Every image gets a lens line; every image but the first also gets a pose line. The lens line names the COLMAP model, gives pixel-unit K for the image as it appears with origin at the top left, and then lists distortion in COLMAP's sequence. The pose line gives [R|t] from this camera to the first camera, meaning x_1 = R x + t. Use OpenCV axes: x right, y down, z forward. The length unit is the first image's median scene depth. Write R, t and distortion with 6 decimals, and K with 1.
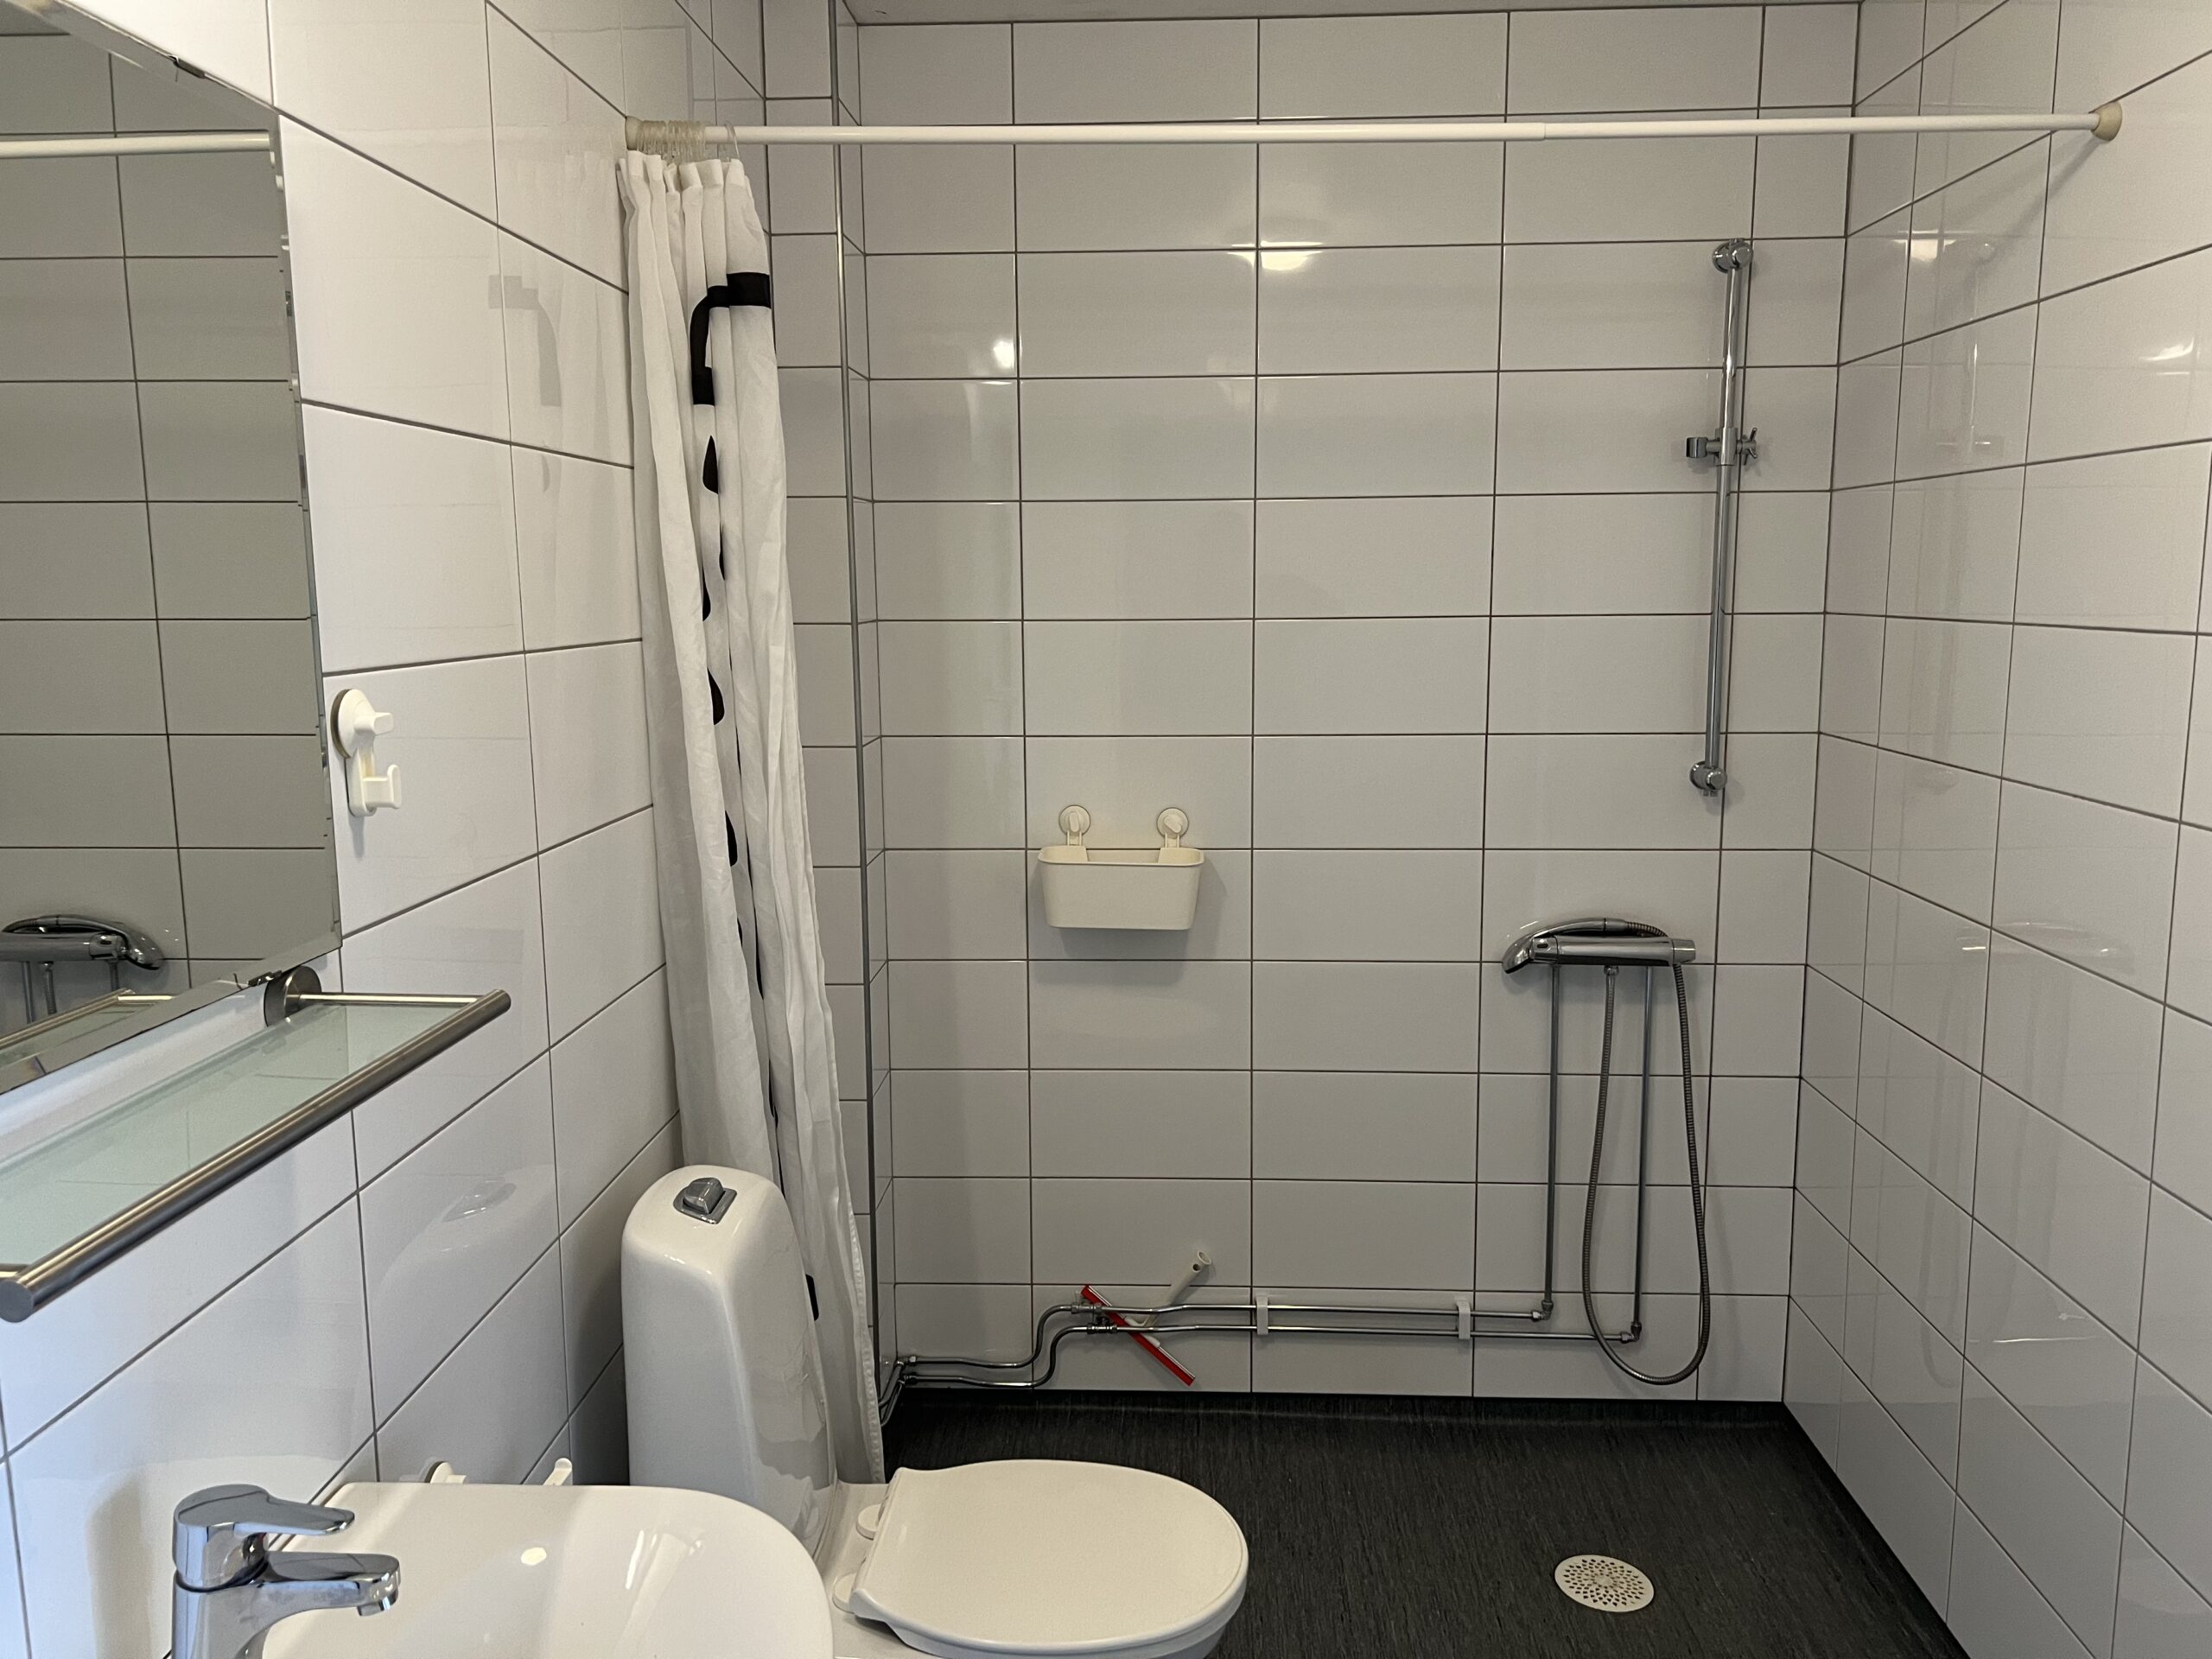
lens RADIAL K [[1672.7, 0, 1106.0], [0, 1672.7, 829.5], [0, 0, 1]] dist [0.042293, -0.037617]
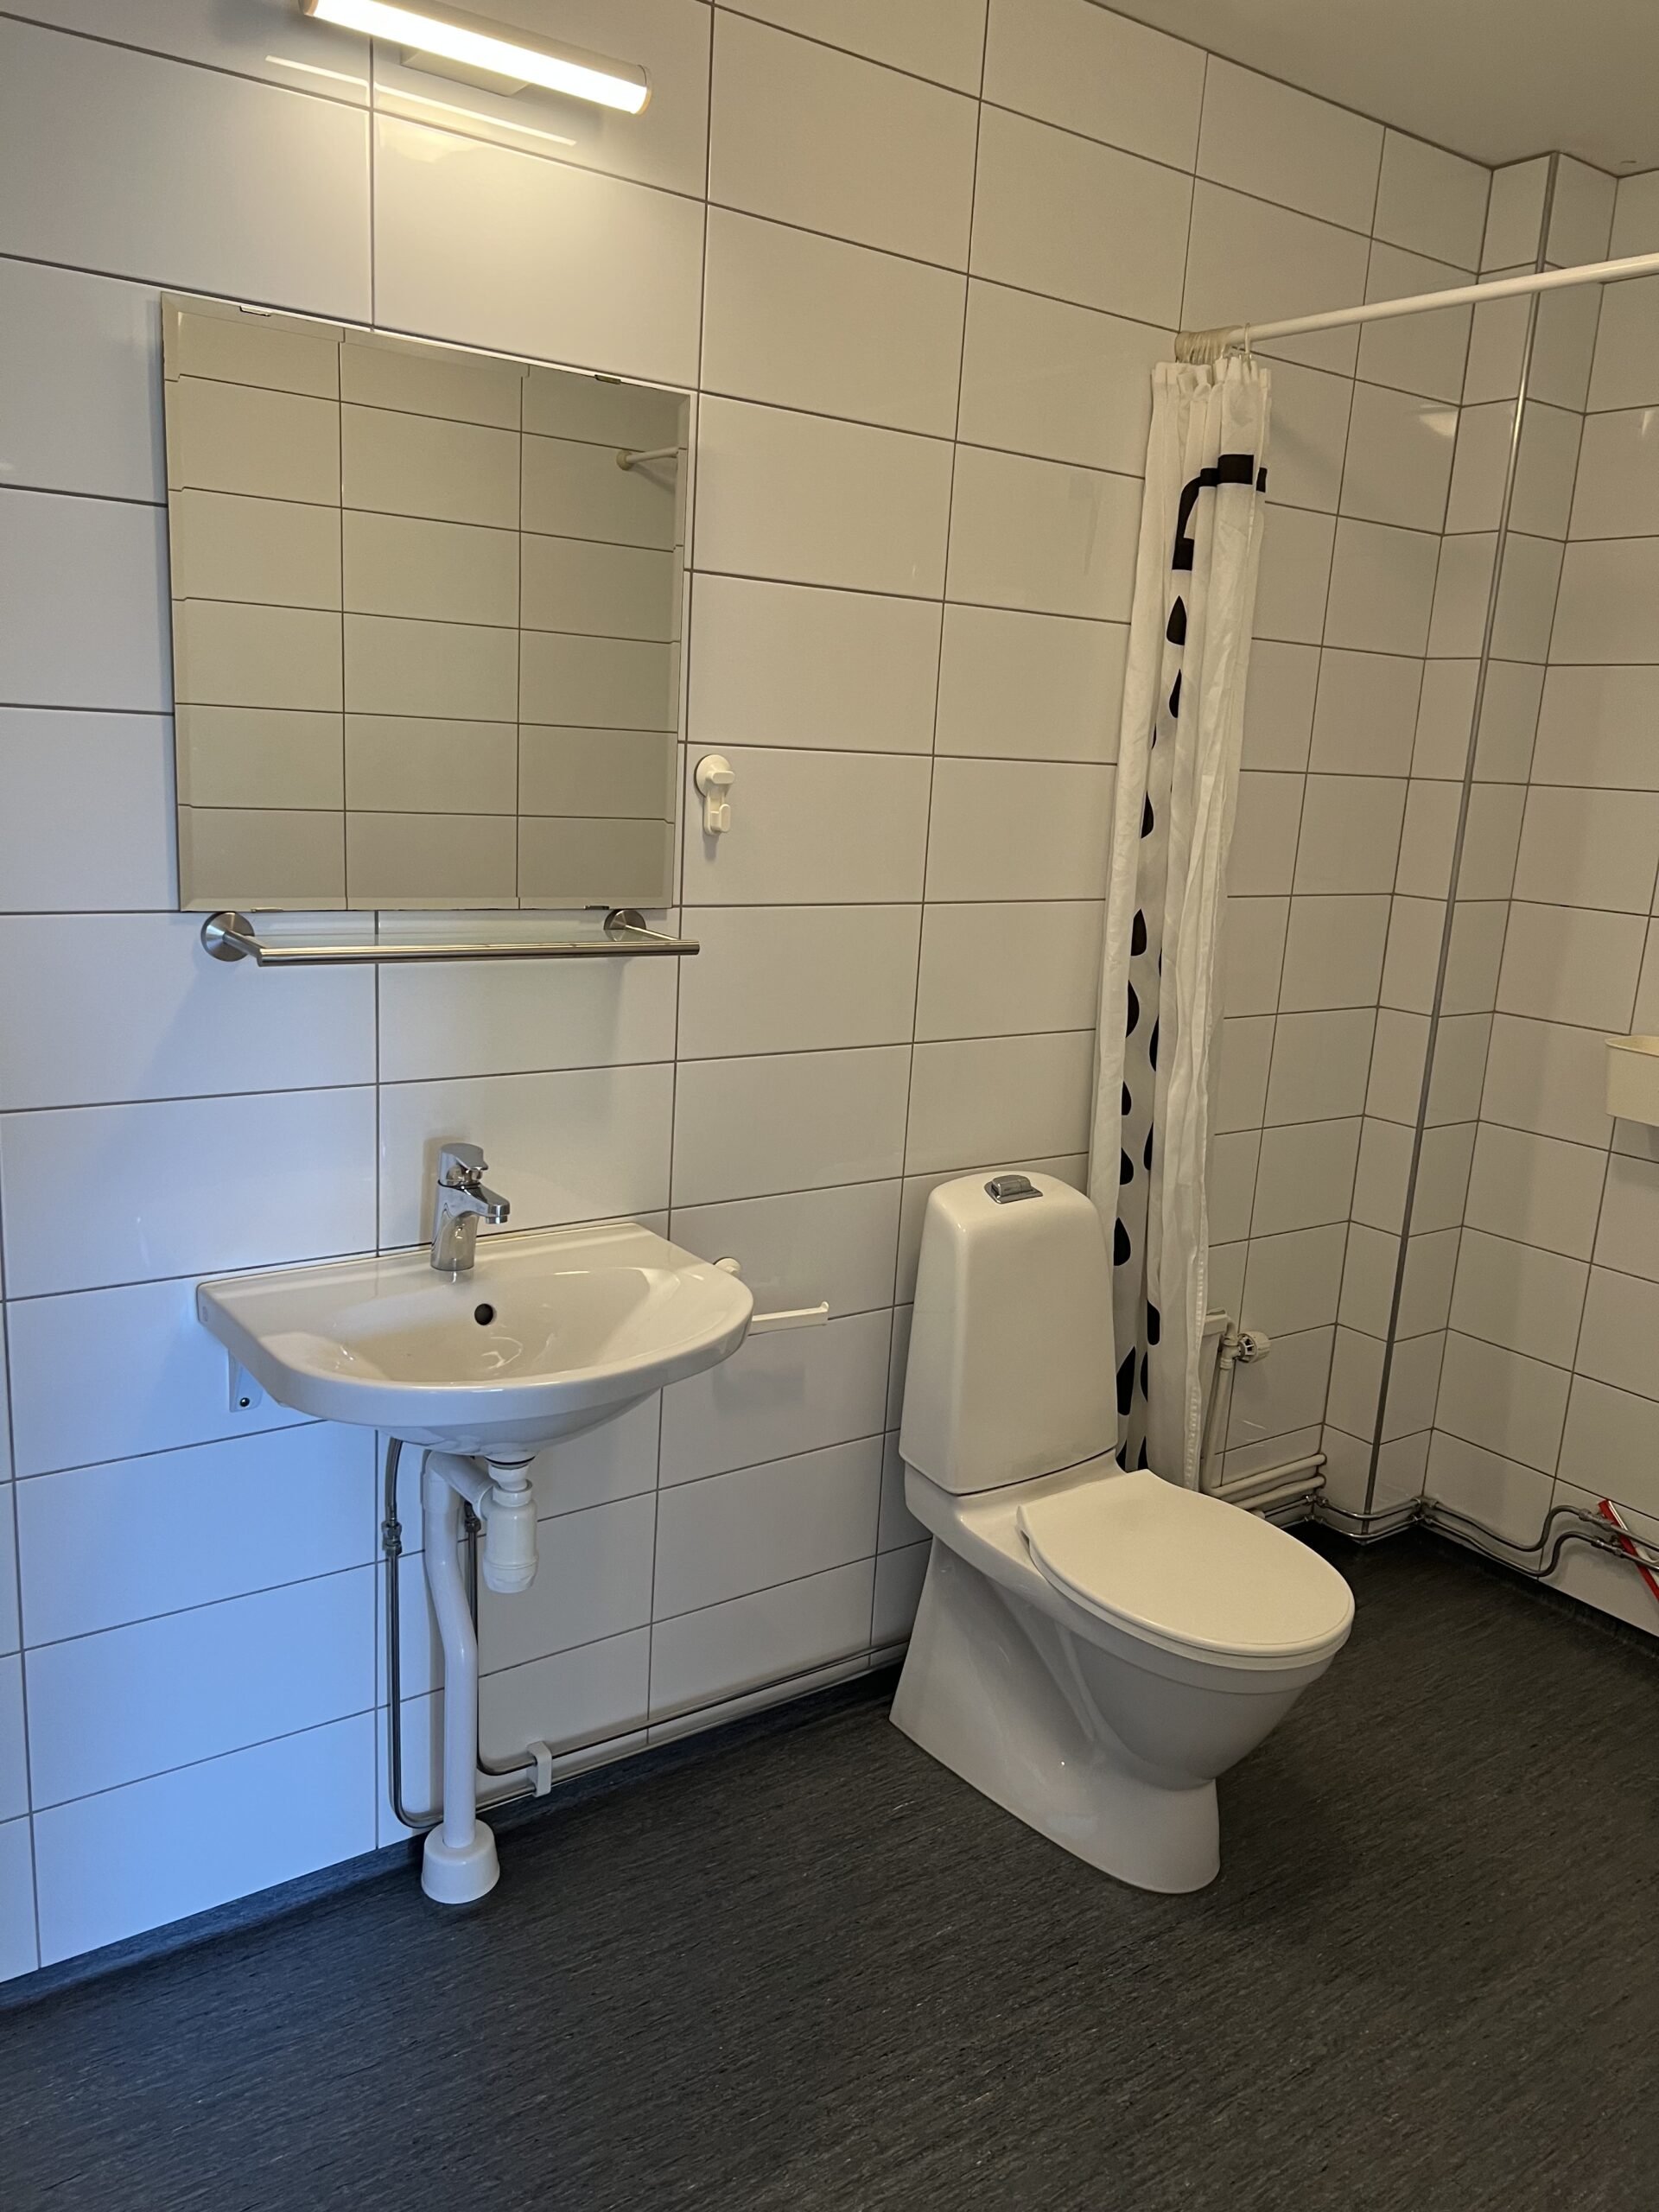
lens RADIAL K [[1719.7, 0, 833.8], [0, 1719.7, 1152.1], [0, 0, 1]] dist [0.042268, -0.116753]
pose [[0.634208, 0.236840, -0.735994, 0.608961], [-0.181146, 0.970948, 0.156353, 0.005097], [0.751642, 0.034162, 0.658686, 0.008696]]
